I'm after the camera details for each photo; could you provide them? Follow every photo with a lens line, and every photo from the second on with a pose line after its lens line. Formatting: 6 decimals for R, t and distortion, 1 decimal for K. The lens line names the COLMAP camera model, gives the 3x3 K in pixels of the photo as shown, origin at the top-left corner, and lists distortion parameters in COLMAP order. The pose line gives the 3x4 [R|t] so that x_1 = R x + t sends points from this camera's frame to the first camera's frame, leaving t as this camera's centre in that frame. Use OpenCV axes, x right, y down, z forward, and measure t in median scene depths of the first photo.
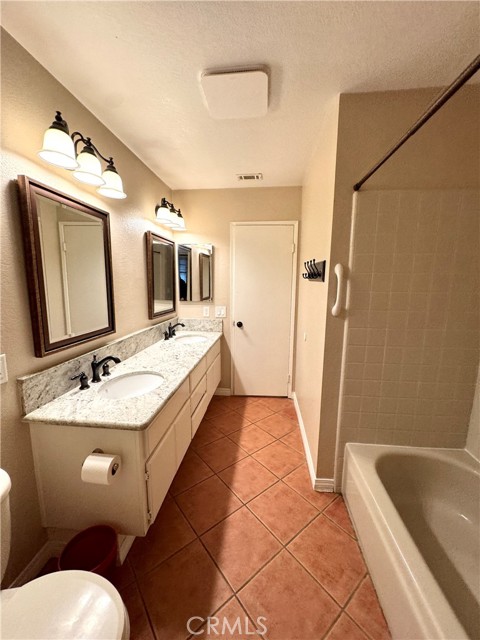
lens RADIAL K [[255.6, 0, 240.8], [0, 255.6, 319.6], [0, 0, 1]] dist [-0.001658, 0.000942]
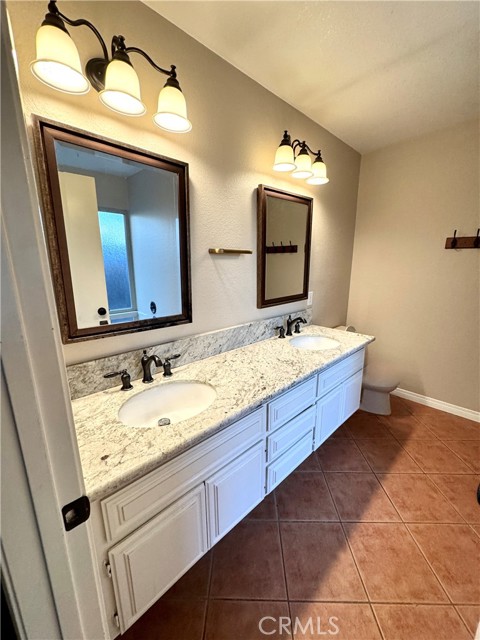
lens RADIAL K [[255.6, 0, 237.0], [0, 255.6, 321.6], [0, 0, 1]] dist [-0.001658, 0.000942]
pose [[0.756112, 0.114472, -0.644352, 0.138049], [-0.070549, 0.993103, 0.093644, -0.039361], [0.650628, -0.025347, 0.758973, 0.577440]]
